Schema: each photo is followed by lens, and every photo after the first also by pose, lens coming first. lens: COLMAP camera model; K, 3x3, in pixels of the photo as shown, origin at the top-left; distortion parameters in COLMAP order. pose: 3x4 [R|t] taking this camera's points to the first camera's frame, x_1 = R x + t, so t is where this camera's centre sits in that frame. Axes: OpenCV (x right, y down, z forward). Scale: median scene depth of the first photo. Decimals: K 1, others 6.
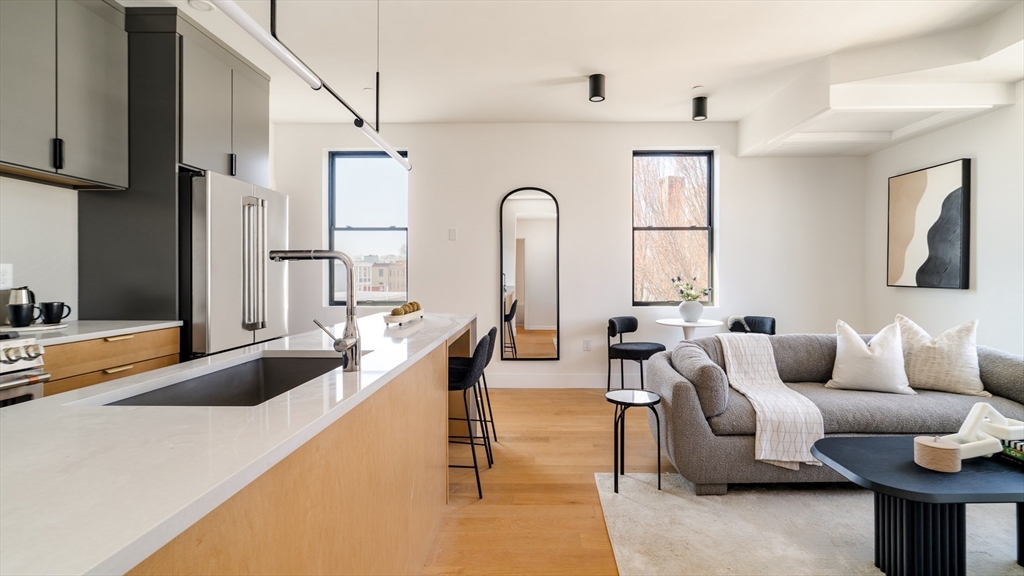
lens RADIAL K [[475.1, 0, 525.9], [0, 475.1, 281.1], [0, 0, 1]] dist [-0.004115, 0.000474]
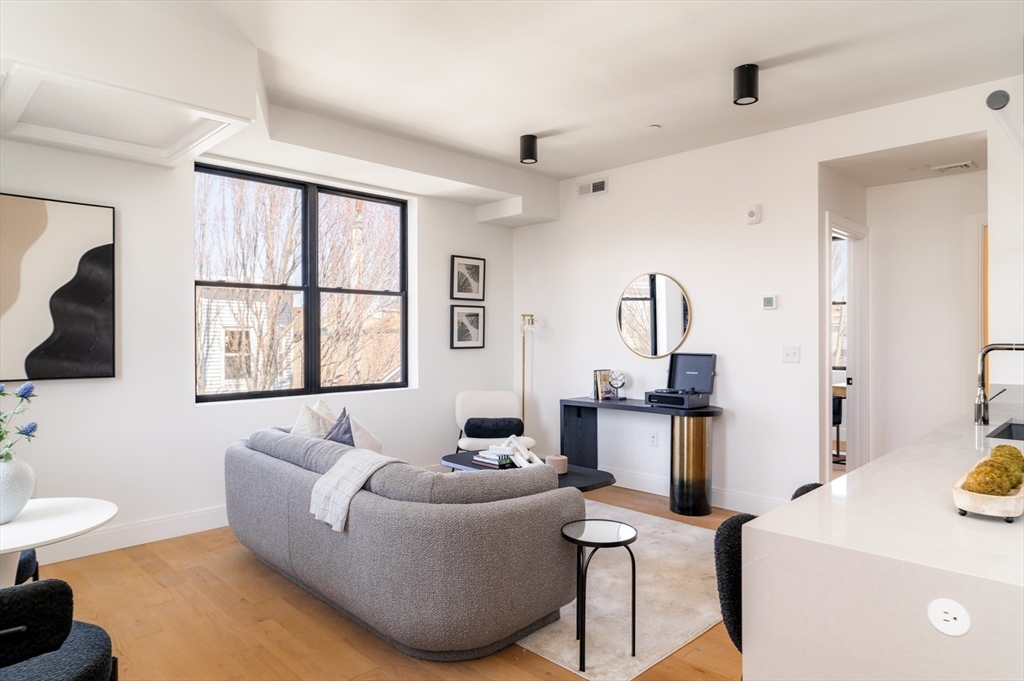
lens RADIAL K [[618.6, 0, 507.5], [0, 618.6, 342.9], [0, 0, 1]] dist [-0.001686, -0.000472]
pose [[-0.717590, 0.010705, 0.696383, -0.295916], [0.024078, 0.999665, 0.009444, -0.041754], [-0.696049, 0.023544, -0.717608, 1.643879]]
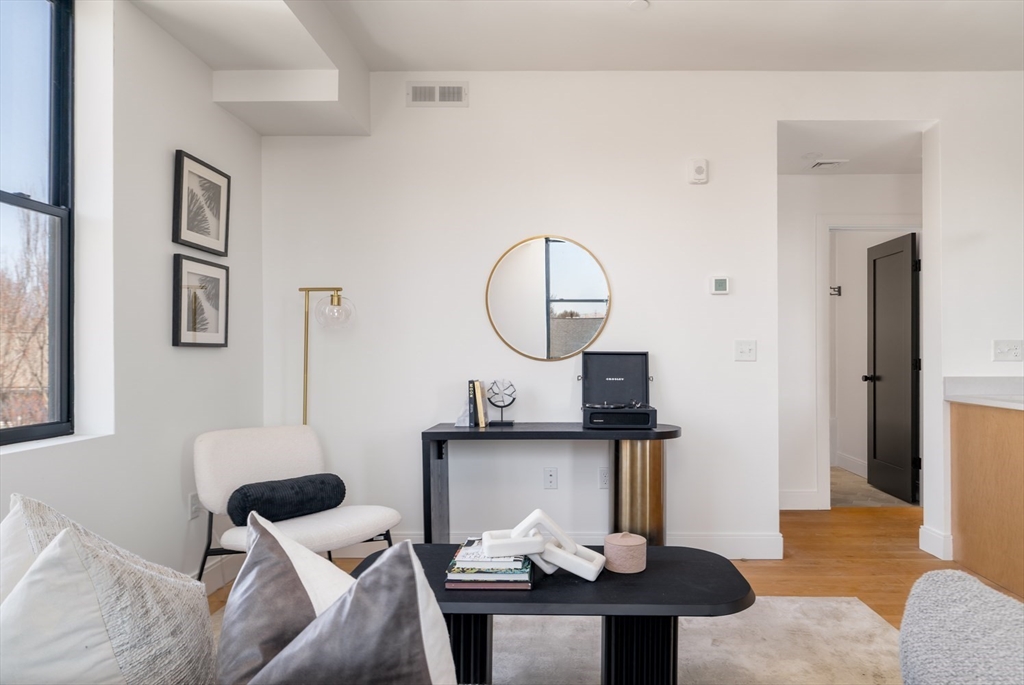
lens RADIAL K [[636.1, 0, 563.0], [0, 636.1, 356.1], [0, 0, 1]] dist [0.000033, 0.000635]
pose [[-0.999771, 0.015747, -0.014466, 0.625577], [0.015499, 0.999733, 0.017118, -0.000670], [0.014732, 0.016890, -0.999749, 1.334272]]
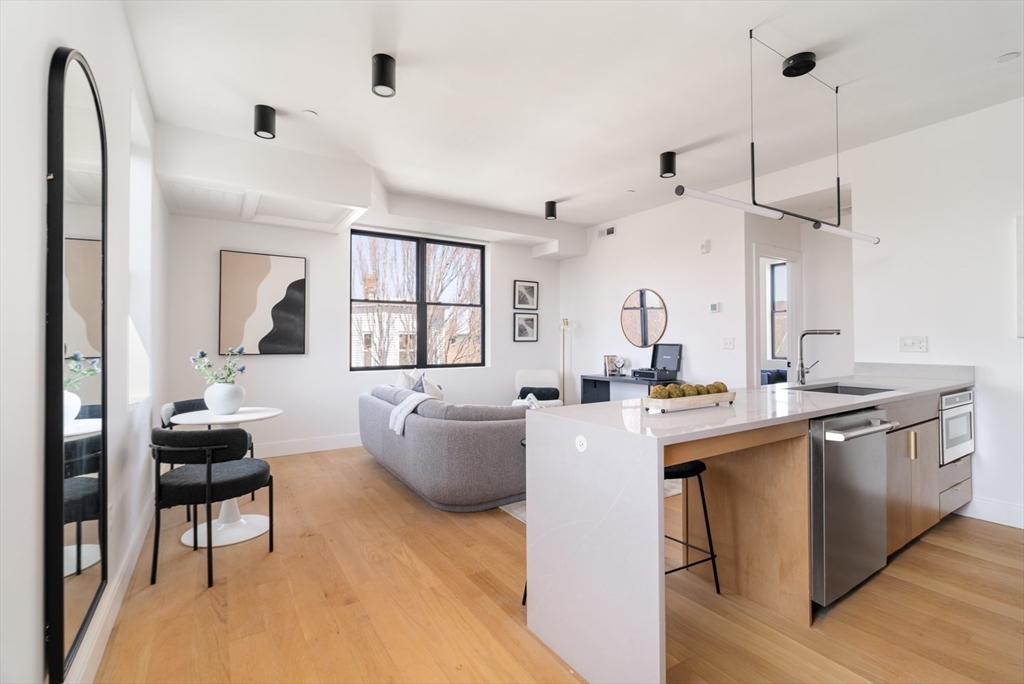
lens RADIAL K [[464.8, 0, 519.3], [0, 464.8, 337.5], [0, 0, 1]] dist [-0.001165, 0.000019]
pose [[-0.563609, 0.022552, 0.825734, -0.666224], [0.021734, 0.999686, -0.012468, -0.000073], [-0.825756, 0.010919, -0.563922, 1.601516]]
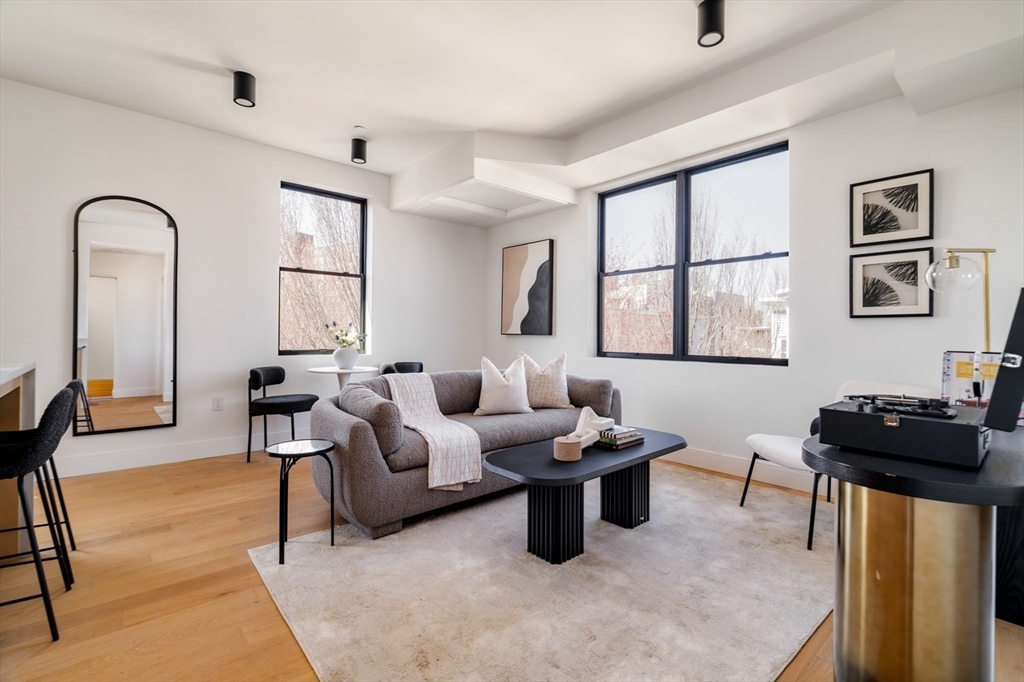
lens RADIAL K [[464.8, 0, 519.3], [0, 464.8, 336.5], [0, 0, 1]] dist [-0.001165, 0.000019]
pose [[0.737872, 0.007822, 0.674895, -0.052275], [-0.001821, 0.999952, -0.009599, 0.043879], [-0.674938, 0.005854, 0.737851, 0.093688]]
